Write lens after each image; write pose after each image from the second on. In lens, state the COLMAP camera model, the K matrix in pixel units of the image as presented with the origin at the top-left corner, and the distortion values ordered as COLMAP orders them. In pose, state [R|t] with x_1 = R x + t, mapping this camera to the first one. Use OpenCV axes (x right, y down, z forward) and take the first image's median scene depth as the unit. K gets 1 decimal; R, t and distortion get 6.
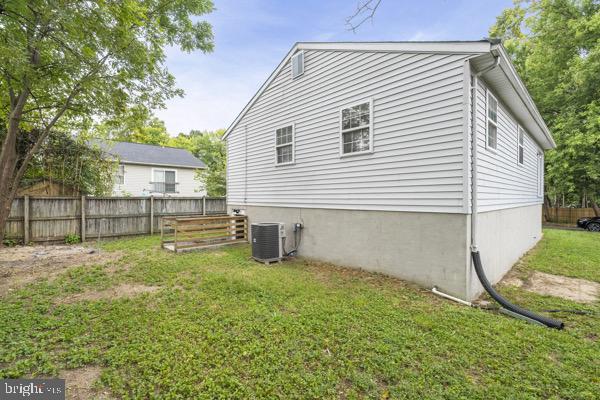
lens RADIAL K [[269.9, 0, 303.2], [0, 269.9, 200.7], [0, 0, 1]] dist [-0.002783, 0.000579]
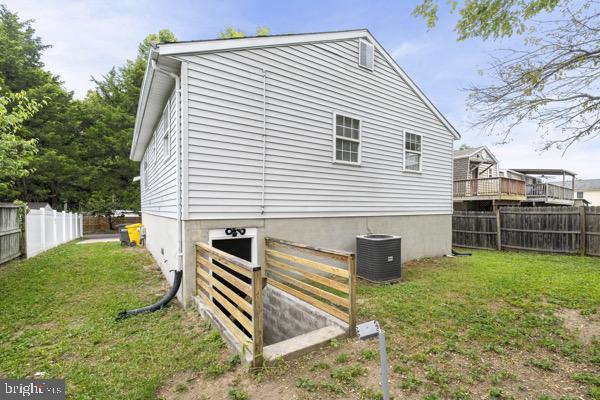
lens RADIAL K [[269.9, 0, 302.8], [0, 269.9, 202.6], [0, 0, 1]] dist [-0.002783, 0.000579]
pose [[0.165532, -0.004716, 0.986193, -0.876054], [-0.010587, 0.999922, 0.006559, -0.022937], [-0.986148, -0.011527, 0.165469, 0.994603]]
